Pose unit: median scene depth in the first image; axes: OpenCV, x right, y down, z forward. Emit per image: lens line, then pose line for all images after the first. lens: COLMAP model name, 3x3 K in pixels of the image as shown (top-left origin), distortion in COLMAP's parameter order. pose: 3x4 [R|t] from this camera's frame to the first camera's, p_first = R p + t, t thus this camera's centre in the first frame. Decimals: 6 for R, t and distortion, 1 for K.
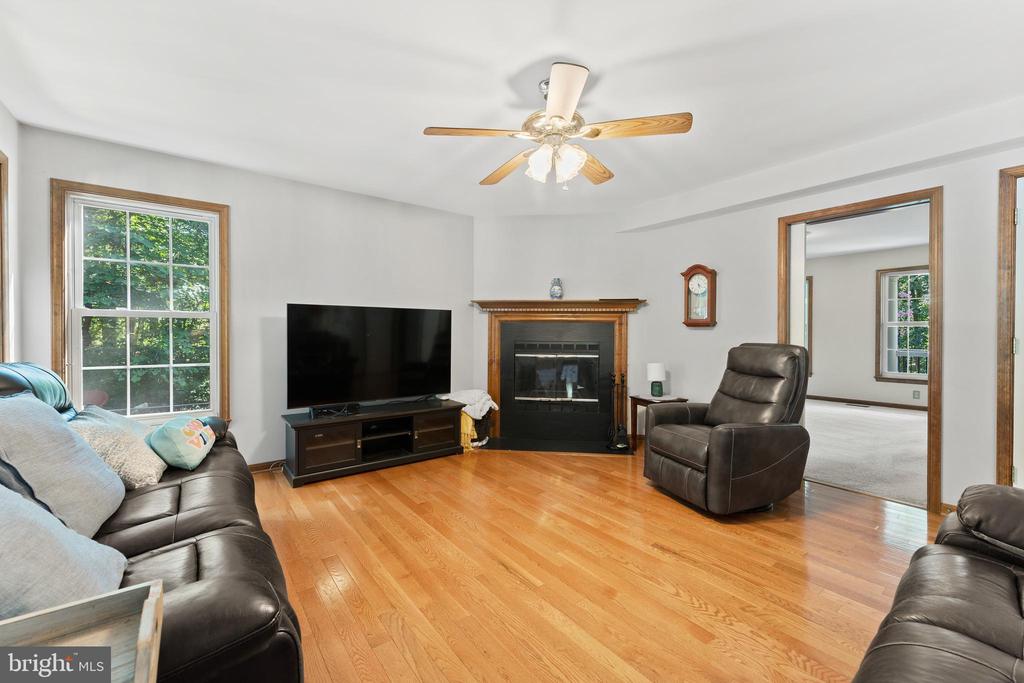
lens RADIAL K [[414.6, 0, 512.0], [0, 414.6, 341.5], [0, 0, 1]] dist [0.000016, -0.000044]
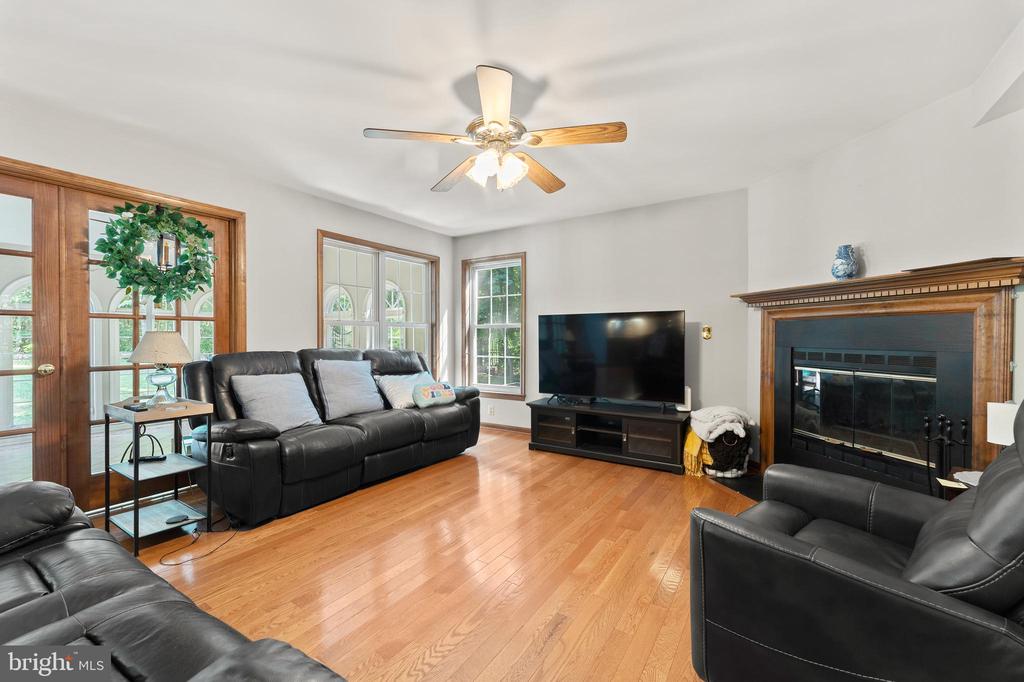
lens RADIAL K [[414.6, 0, 512.0], [0, 414.6, 341.0], [0, 0, 1]] dist [0.000016, -0.000044]
pose [[0.333429, 0.006792, -0.942751, 0.586608], [-0.013861, 0.999901, 0.002302, -0.007339], [0.942673, 0.012300, 0.333490, 0.377192]]
